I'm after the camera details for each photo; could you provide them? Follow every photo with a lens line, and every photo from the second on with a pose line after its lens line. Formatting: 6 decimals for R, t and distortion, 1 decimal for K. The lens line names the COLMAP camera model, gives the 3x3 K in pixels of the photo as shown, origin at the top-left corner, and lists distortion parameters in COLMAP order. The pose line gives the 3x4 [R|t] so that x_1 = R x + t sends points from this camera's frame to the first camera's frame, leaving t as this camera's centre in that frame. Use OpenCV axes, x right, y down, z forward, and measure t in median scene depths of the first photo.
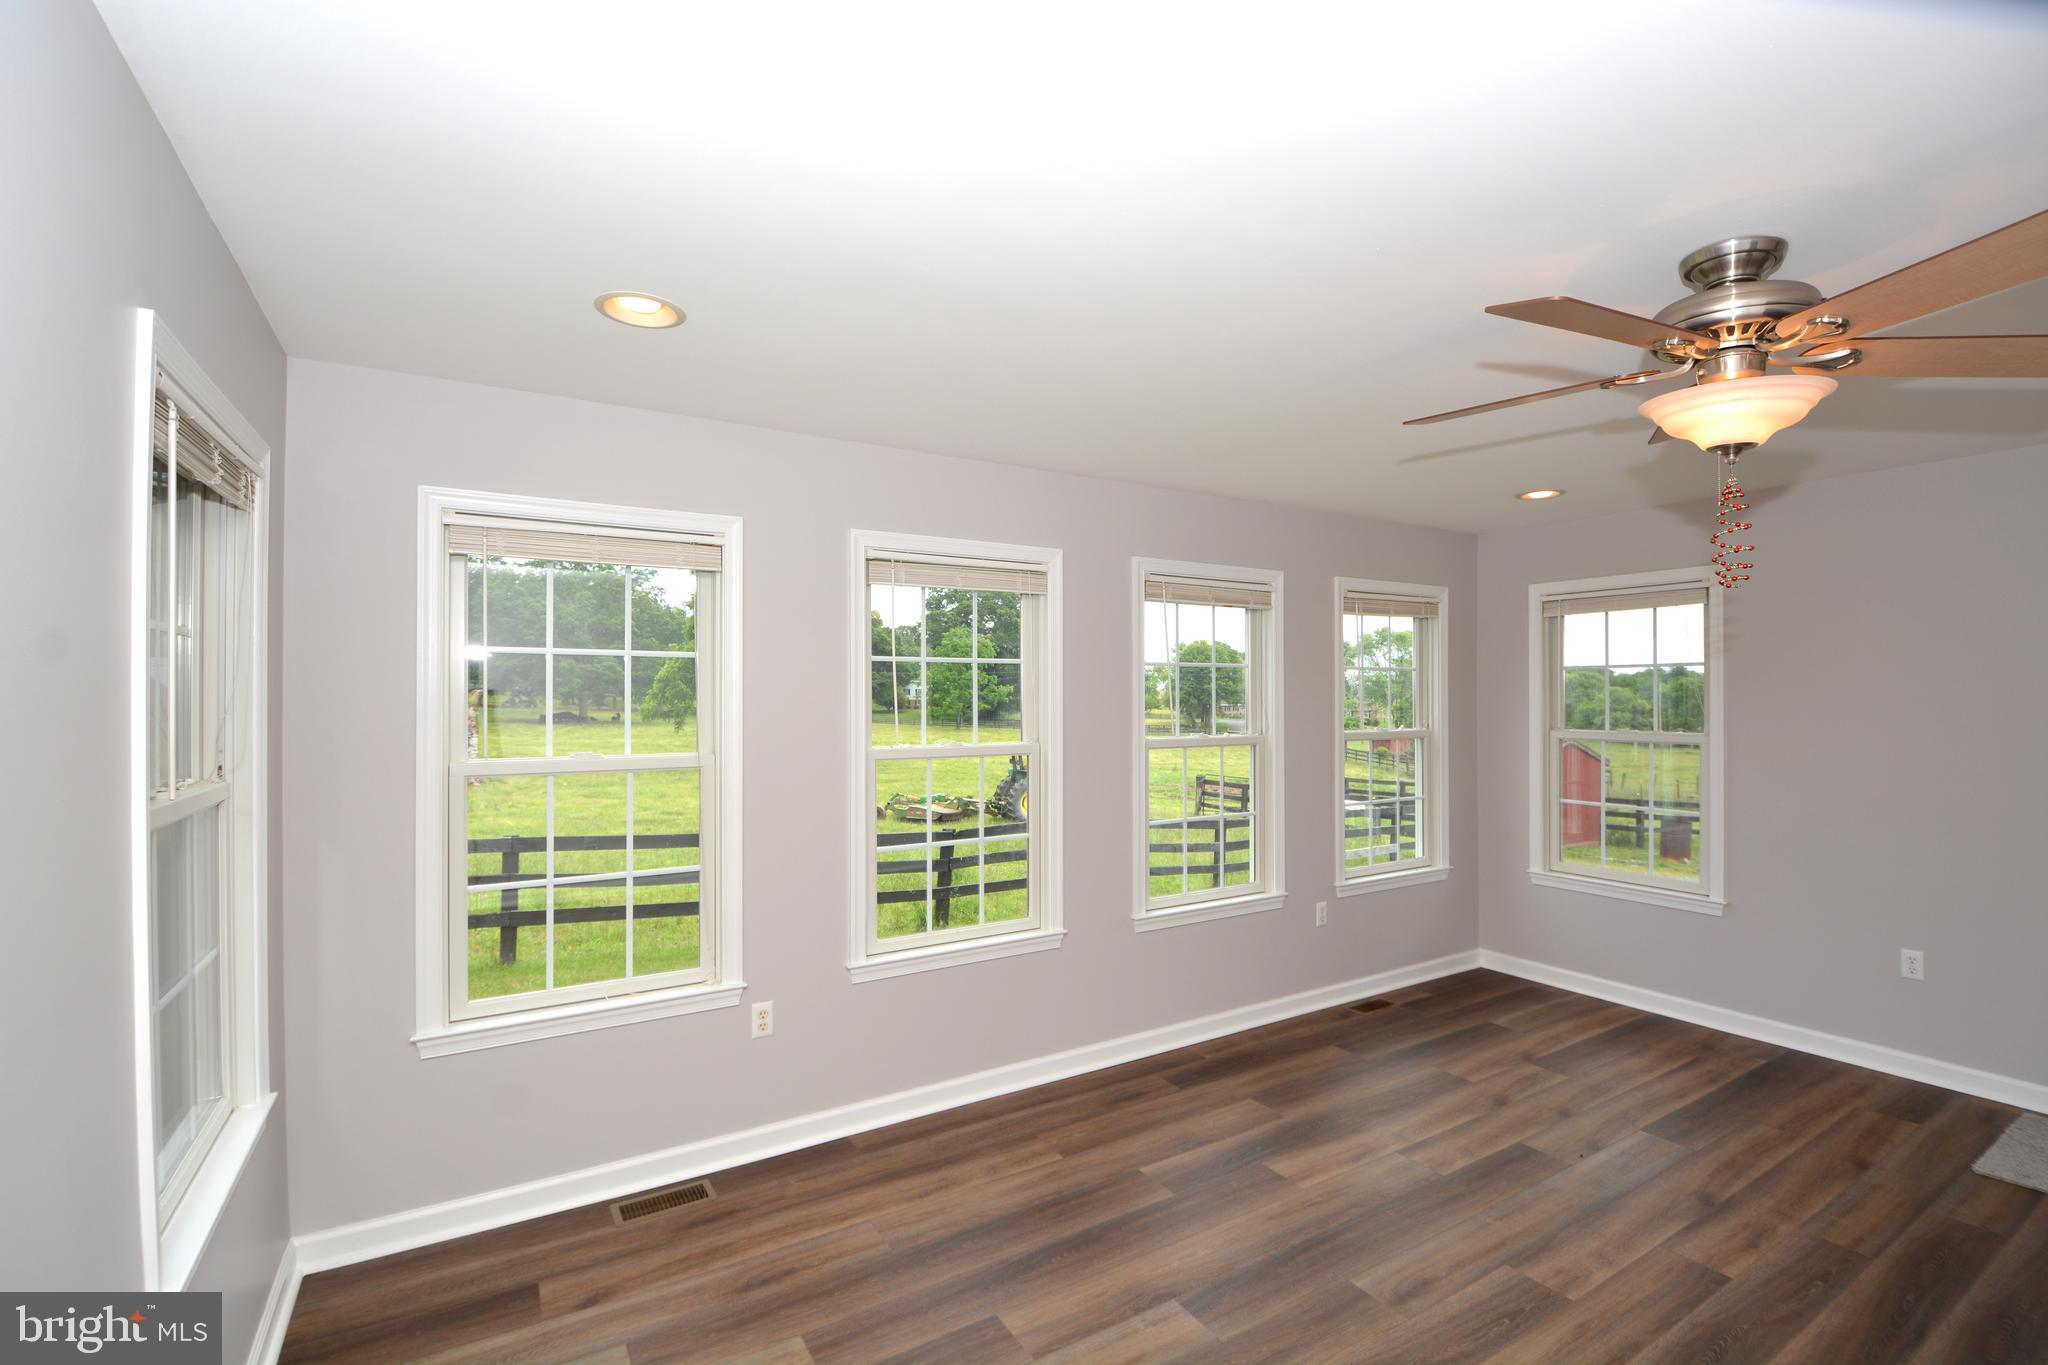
lens RADIAL K [[895.2, 0, 1023.2], [0, 895.2, 691.0], [0, 0, 1]] dist [-0.002050, -0.011318]
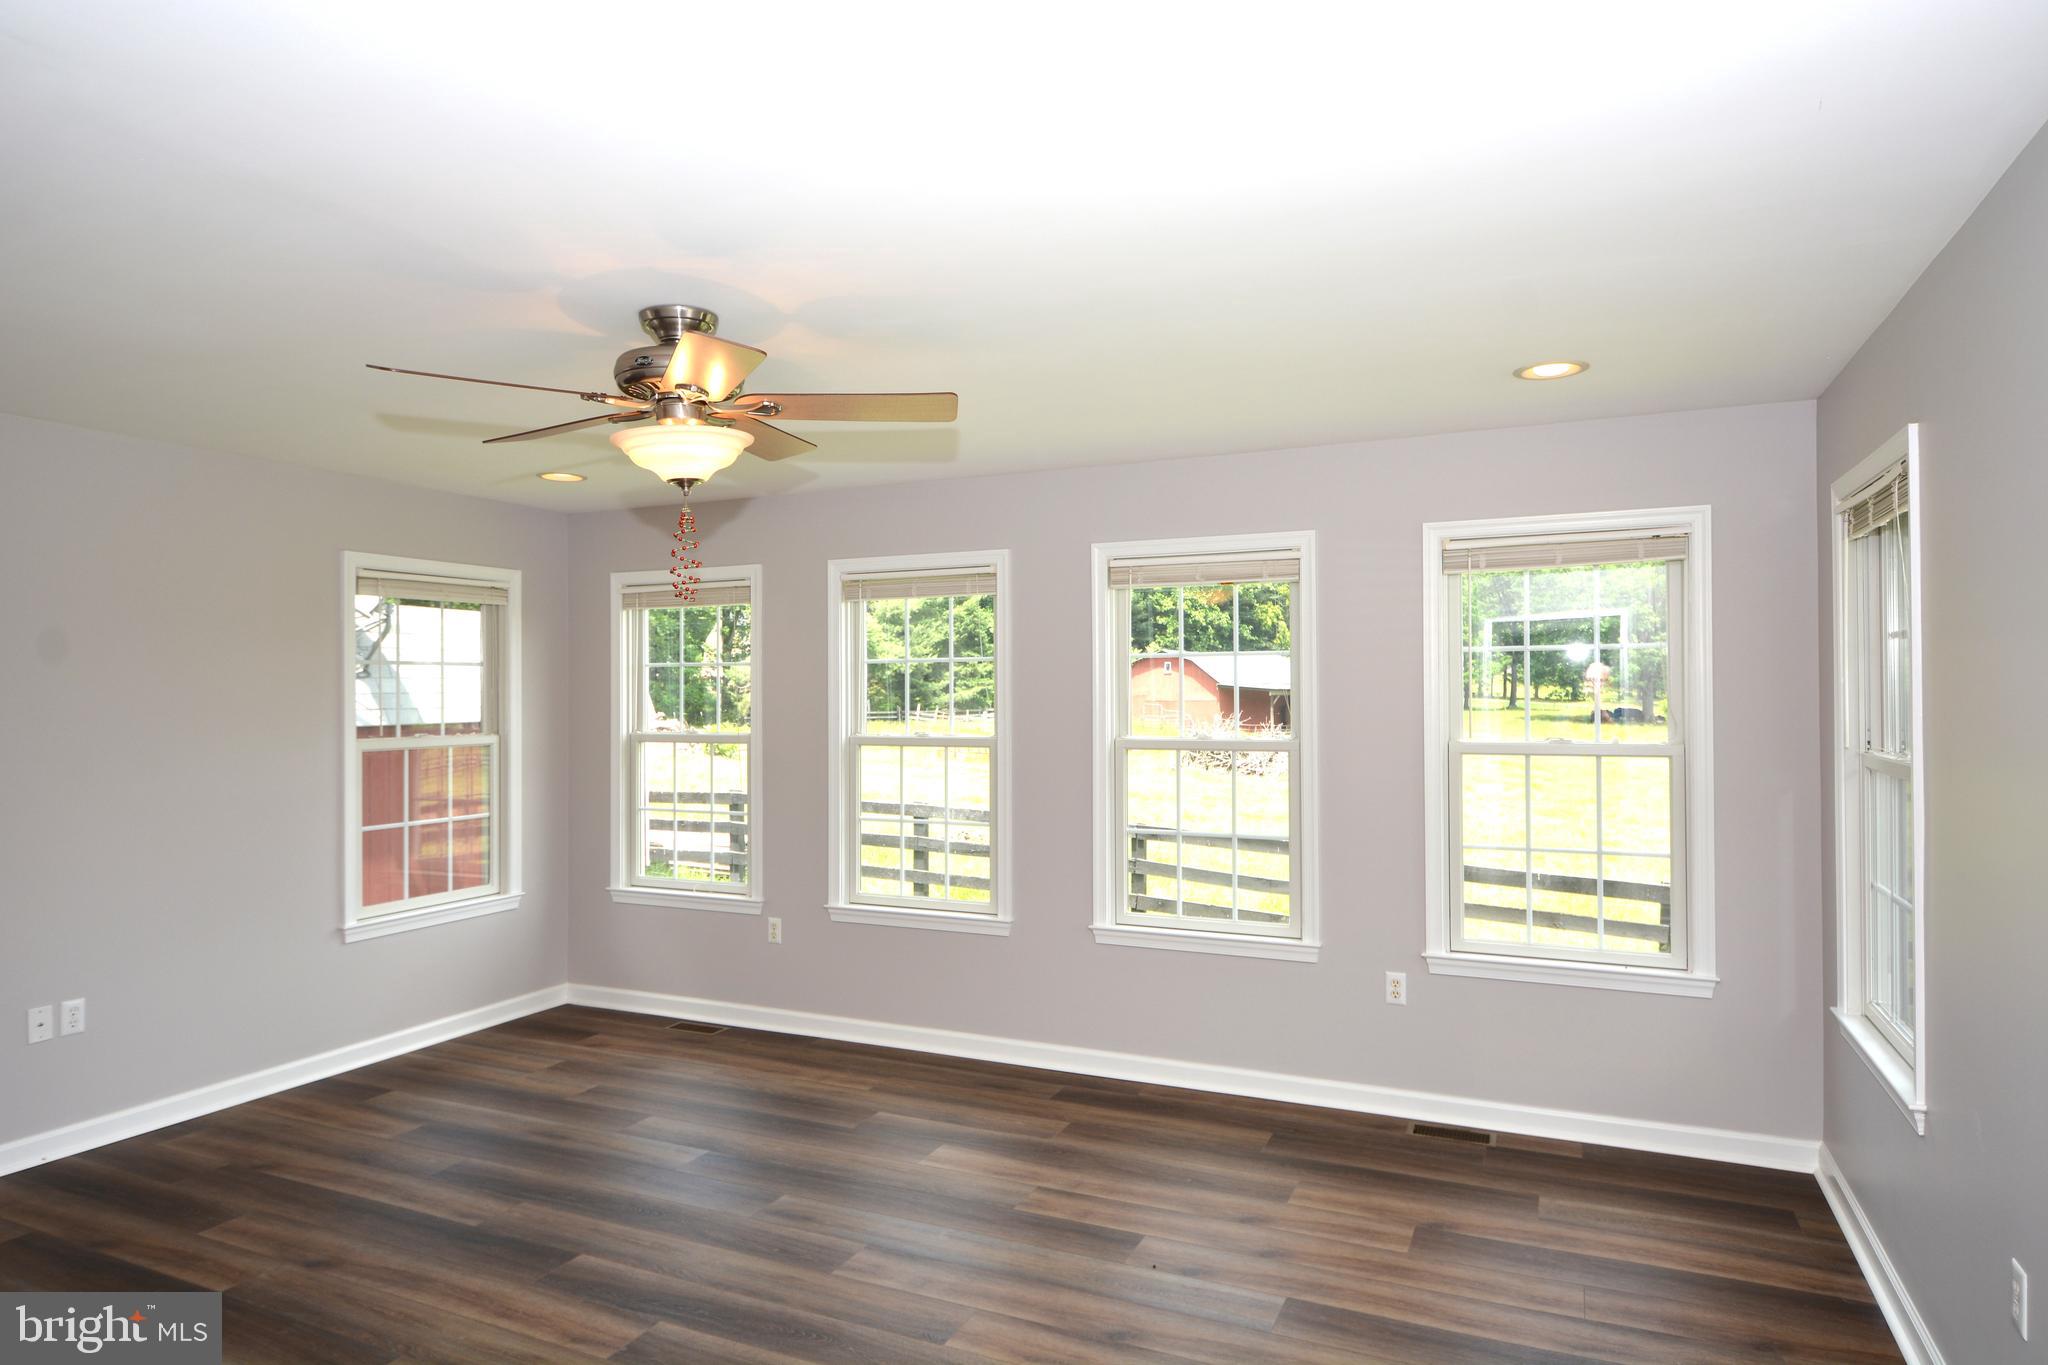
lens RADIAL K [[1164.4, 0, 1027.6], [0, 1164.4, 687.1], [0, 0, 1]] dist [0.001103, -0.000132]
pose [[0.563197, -0.013440, -0.826214, 1.261392], [0.006555, 0.999909, -0.011797, 0.018156], [0.826297, 0.001228, 0.563234, 0.287301]]
